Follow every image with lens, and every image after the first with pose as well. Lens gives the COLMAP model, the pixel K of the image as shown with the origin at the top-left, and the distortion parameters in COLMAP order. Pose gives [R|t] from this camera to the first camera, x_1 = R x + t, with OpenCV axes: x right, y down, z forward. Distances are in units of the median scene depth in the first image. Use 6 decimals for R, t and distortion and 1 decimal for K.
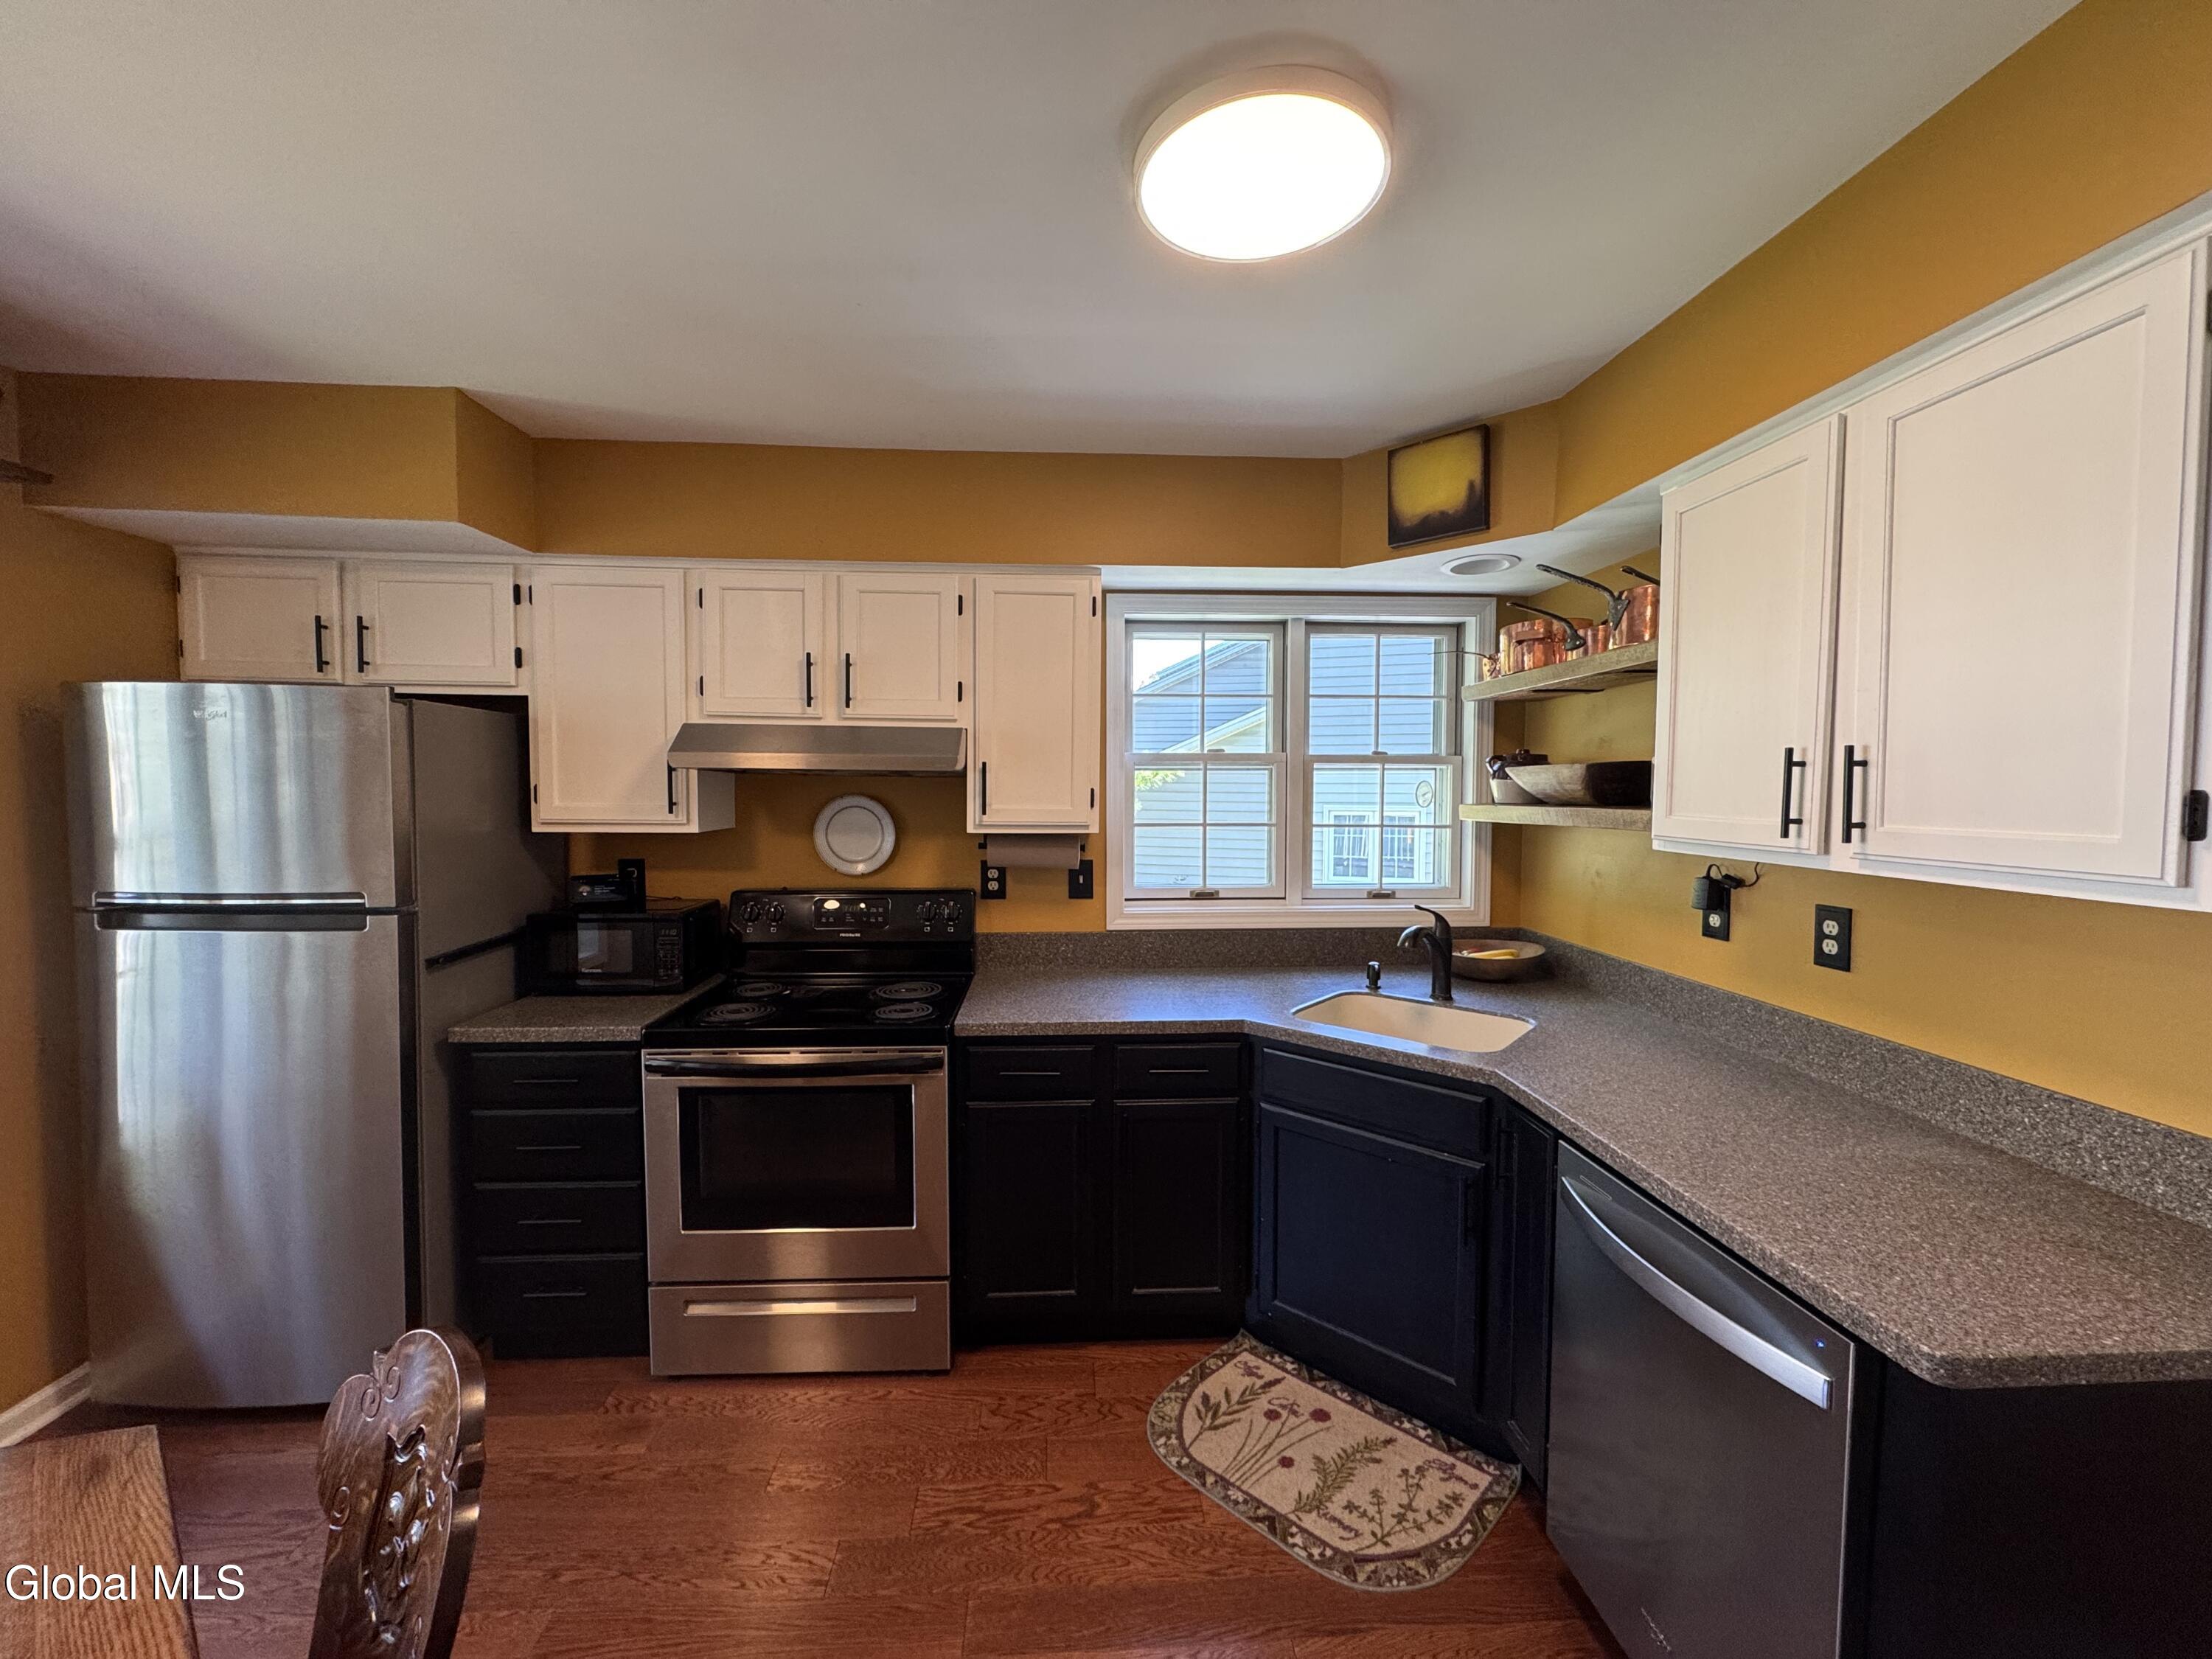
lens RADIAL K [[879.4, 0, 1095.6], [0, 879.4, 829.2], [0, 0, 1]] dist [-0.001527, -0.000511]
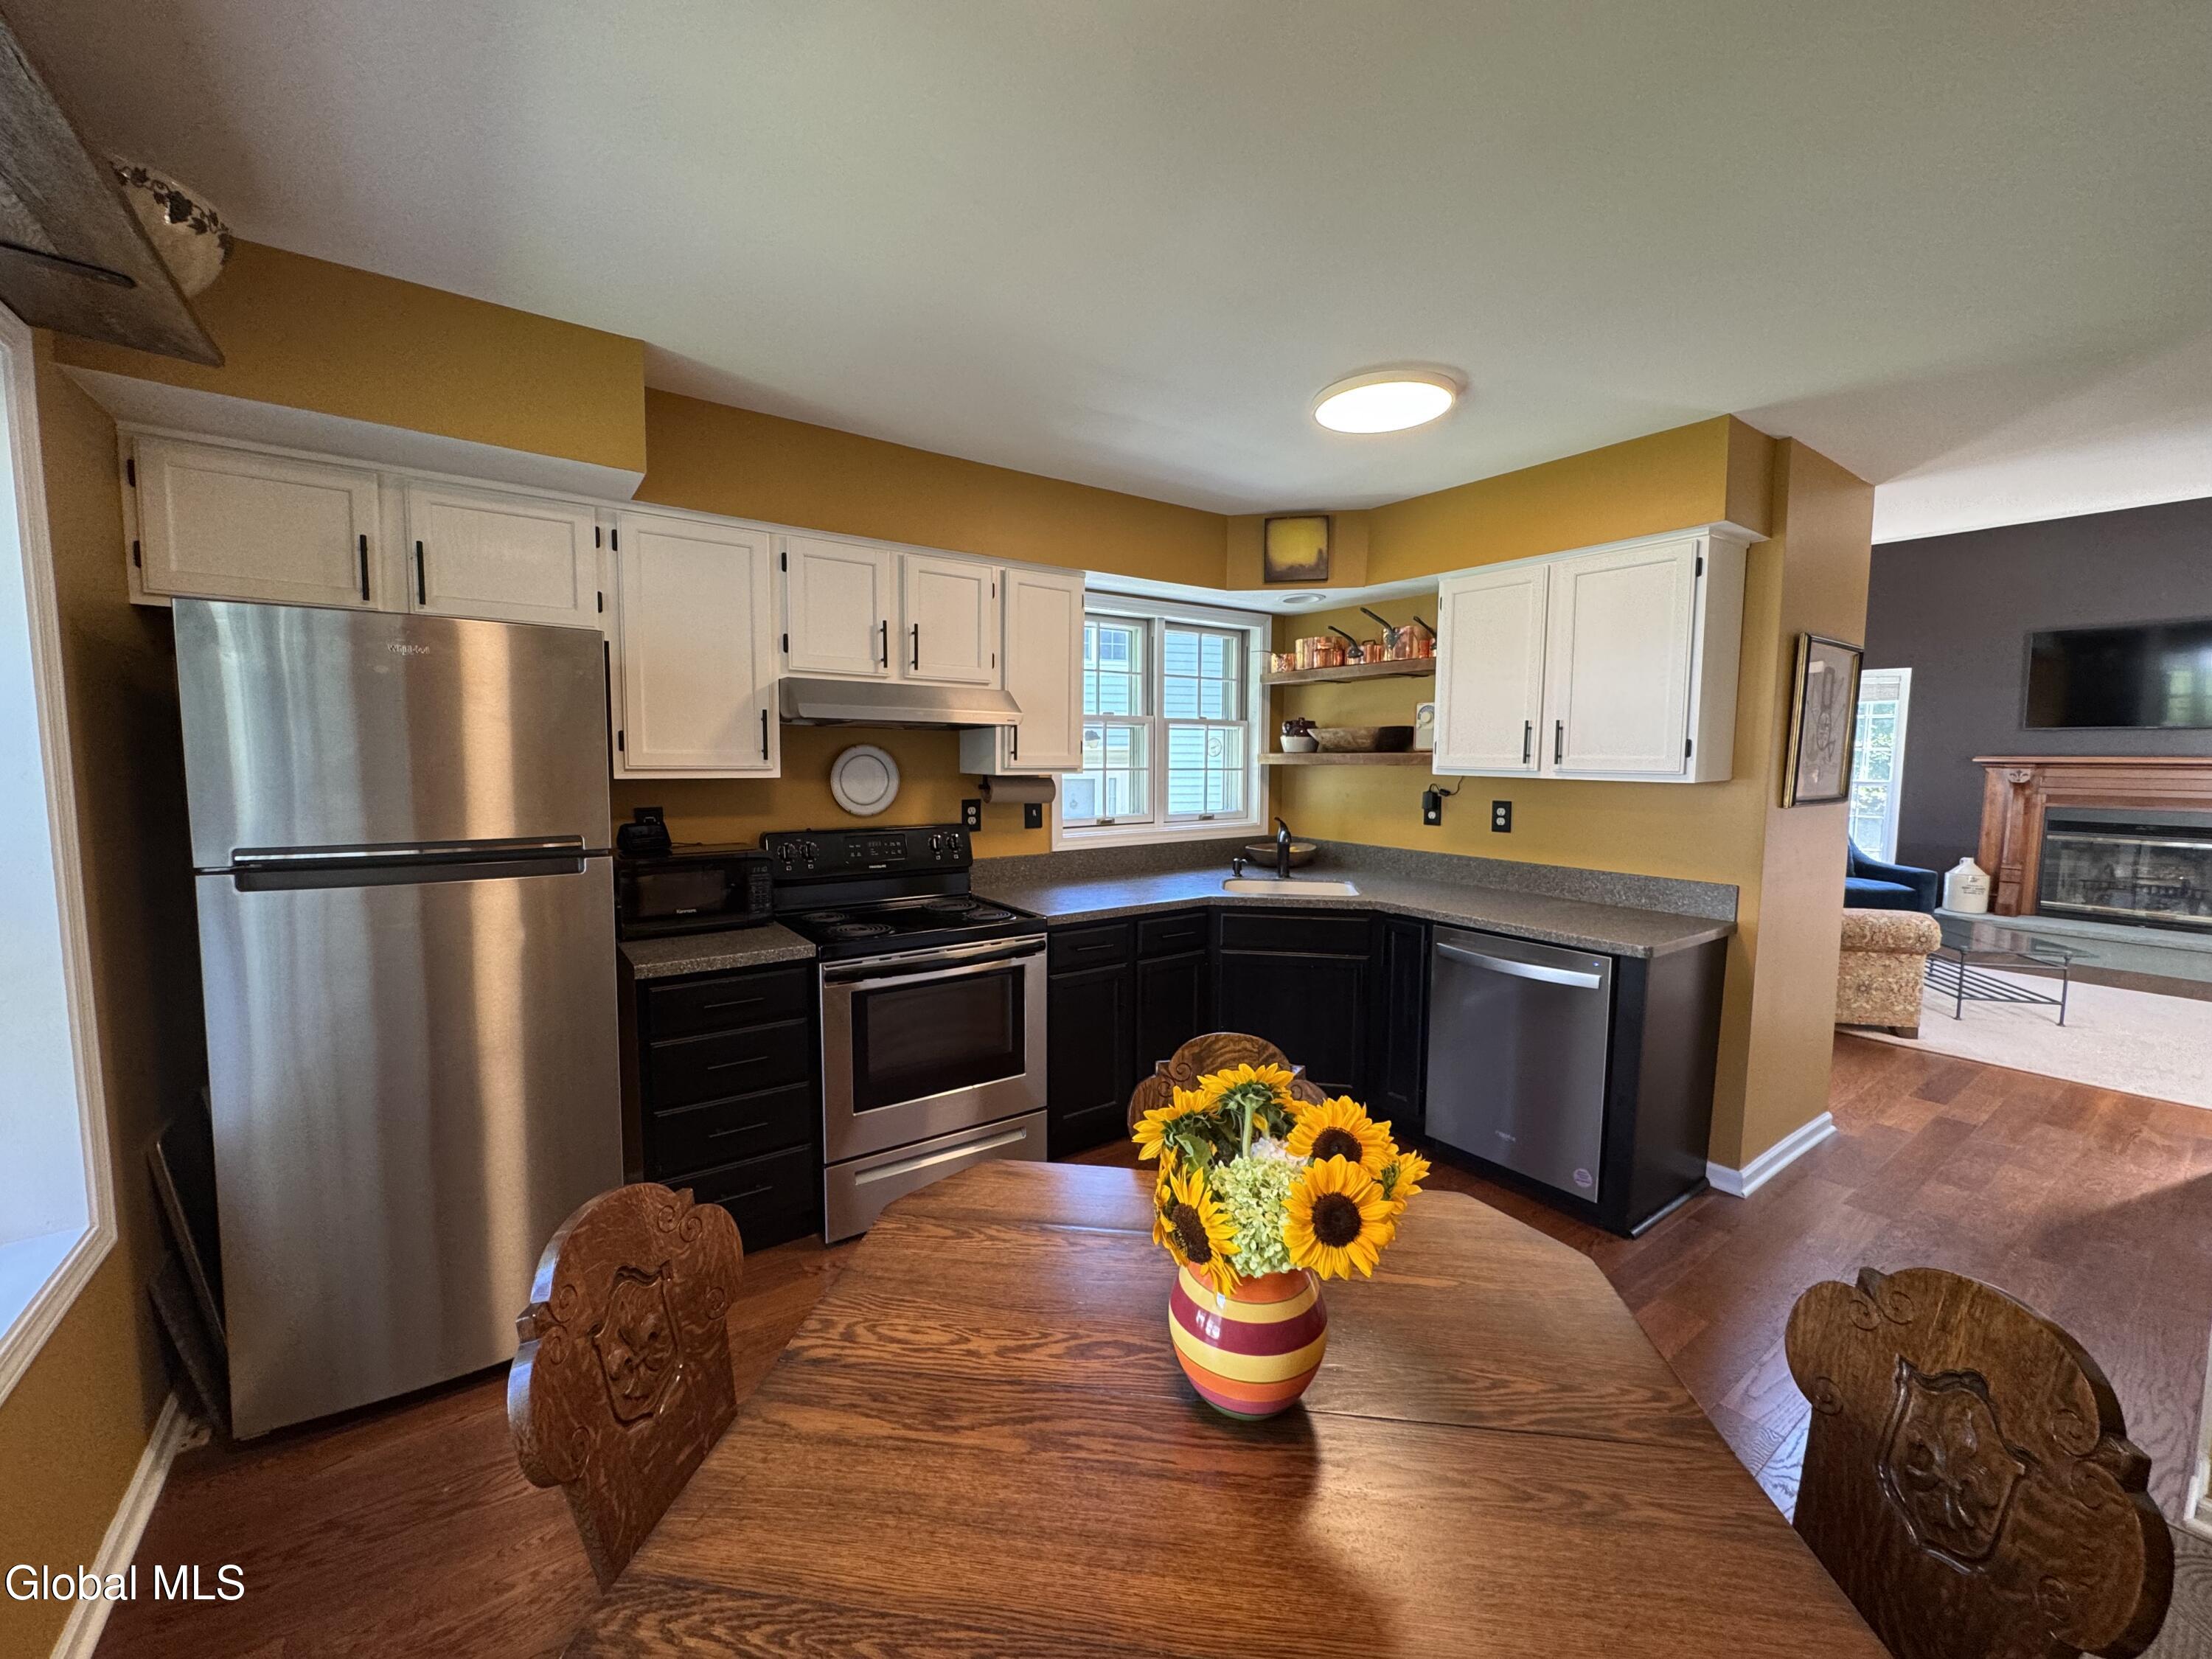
lens RADIAL K [[890.1, 0, 1102.6], [0, 890.1, 827.8], [0, 0, 1]] dist [-0.001194, -0.000367]
pose [[0.842064, -0.044621, 0.537528, -0.747702], [0.022581, 0.998615, 0.047521, 0.023945], [-0.538904, -0.027878, 0.841906, -0.156672]]
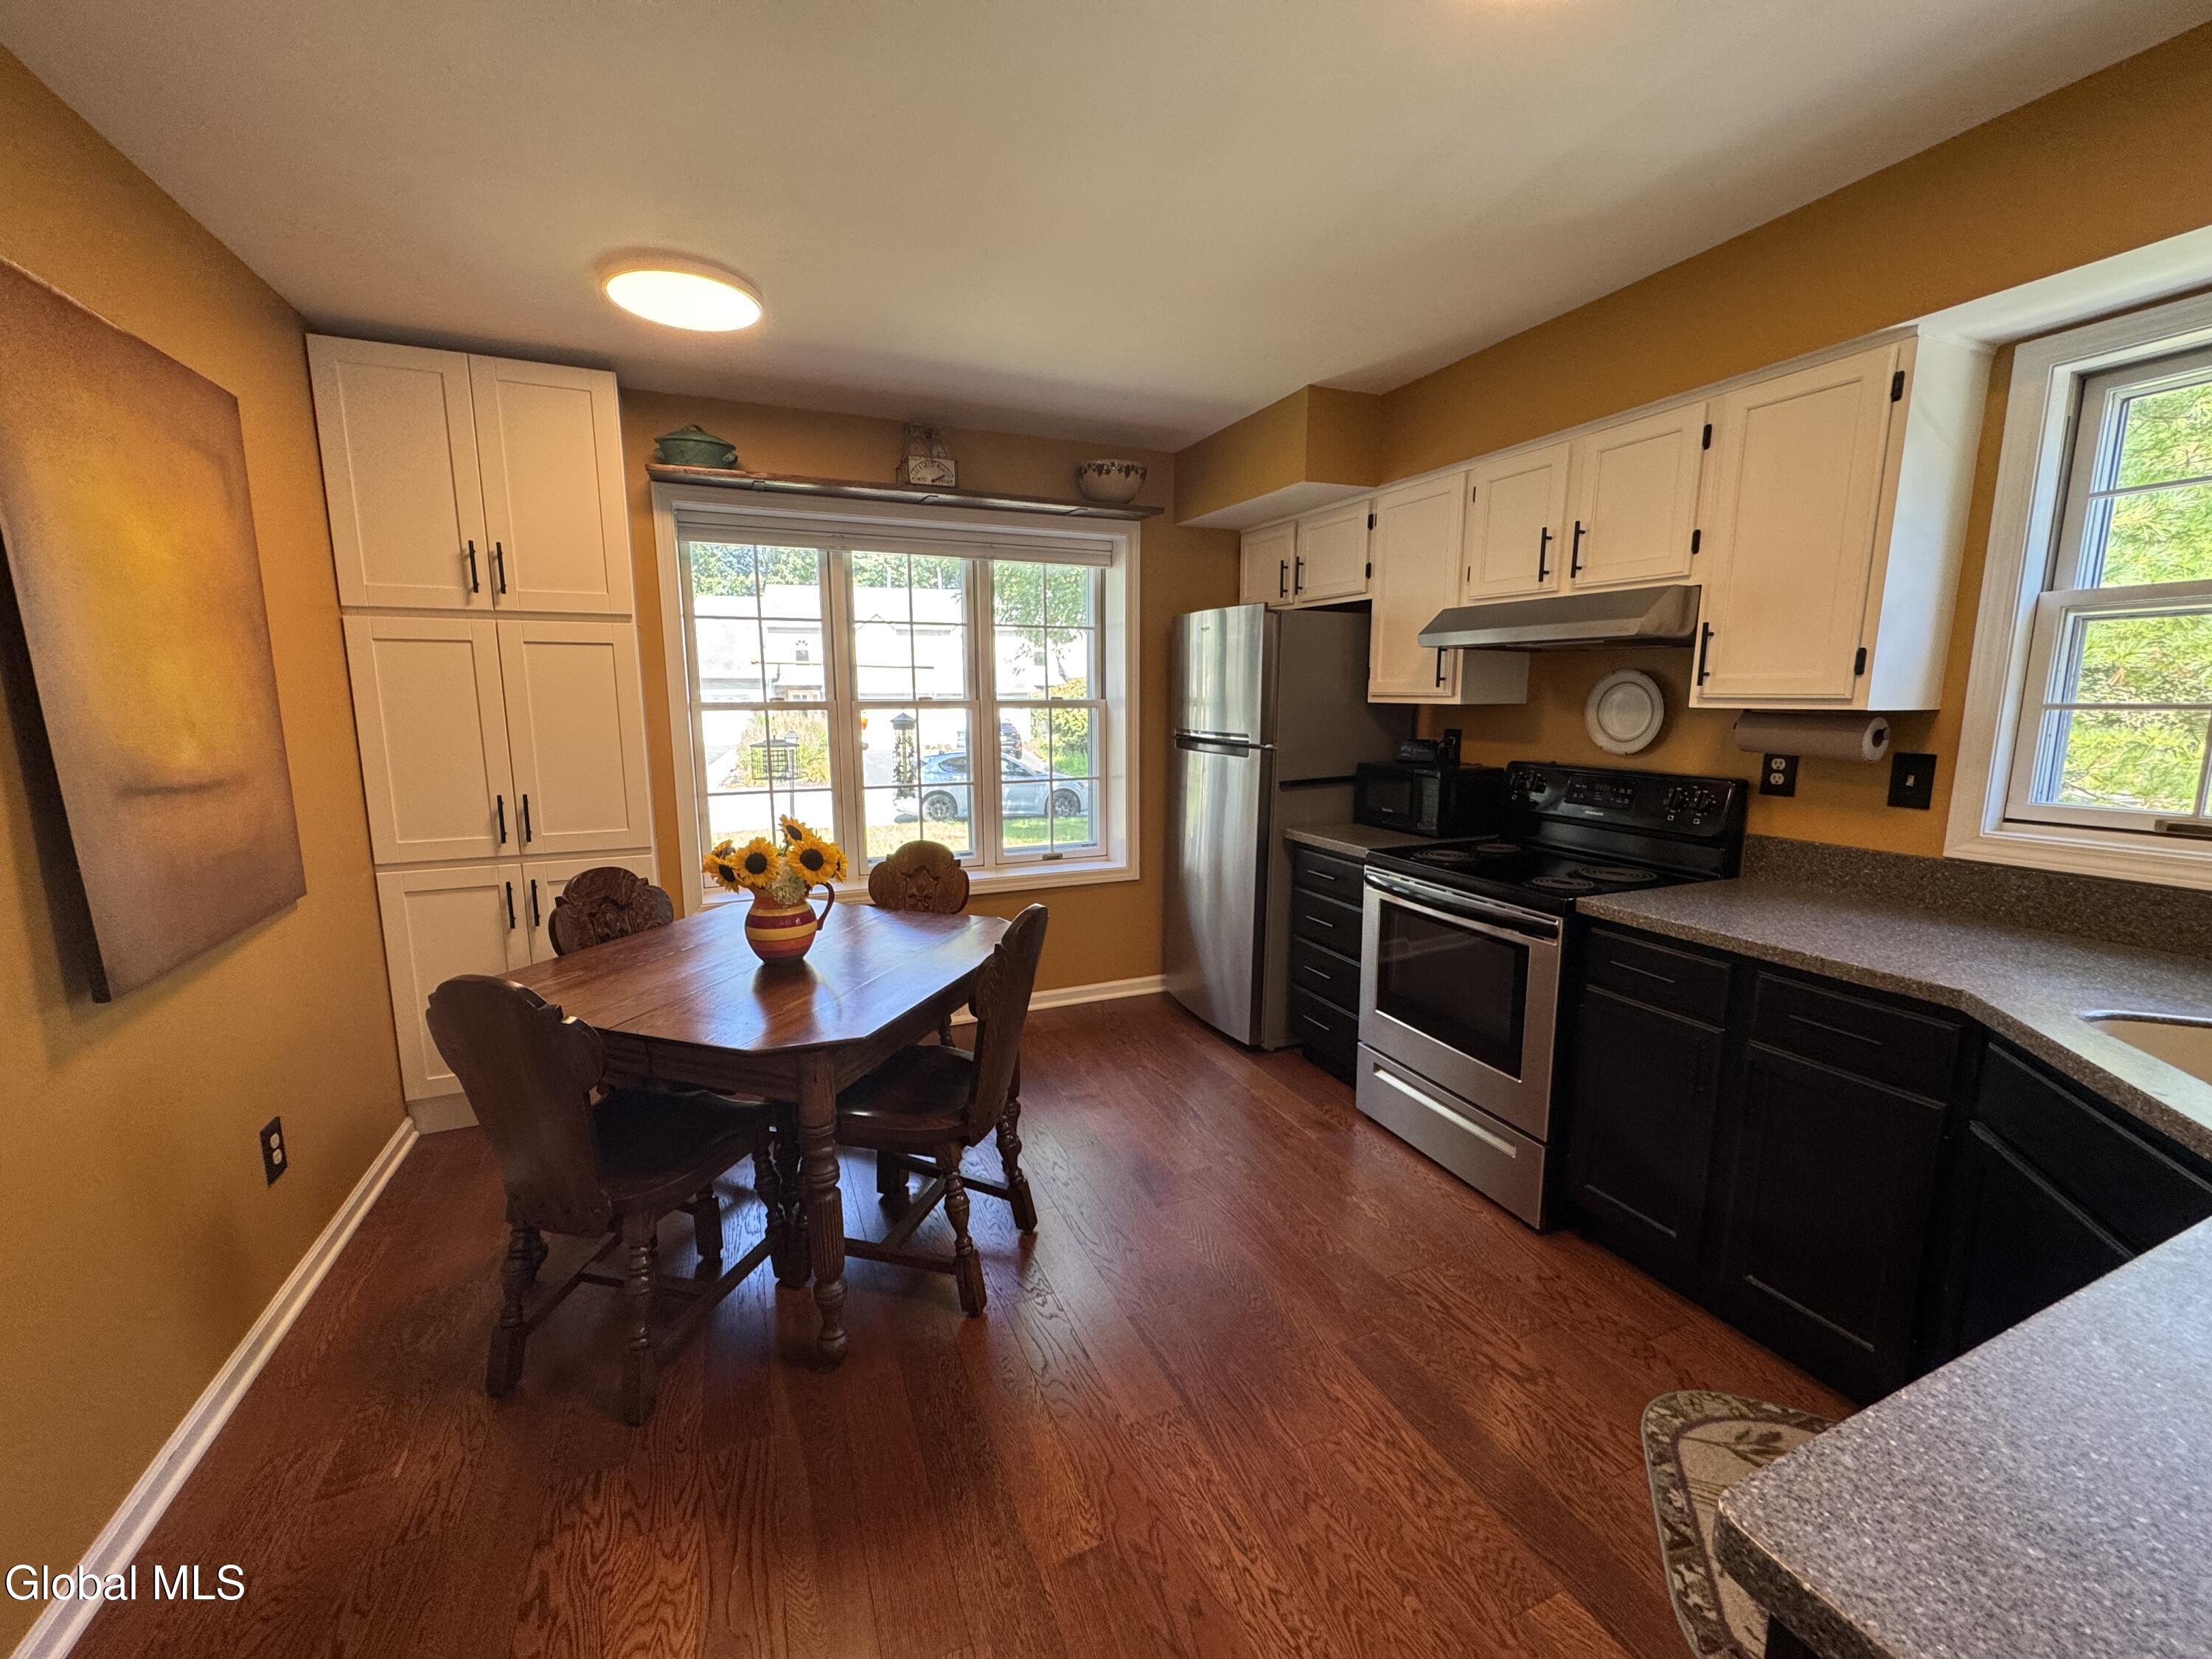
lens RADIAL K [[878.5, 0, 1106.0], [0, 878.5, 829.5], [0, 0, 1]] dist [0.000910, 0.000247]
pose [[0.343960, 0.138417, -0.928726, 0.515895], [-0.048154, 0.990374, 0.129770, 0.042133], [0.937749, 0.000086, 0.347314, 0.164073]]
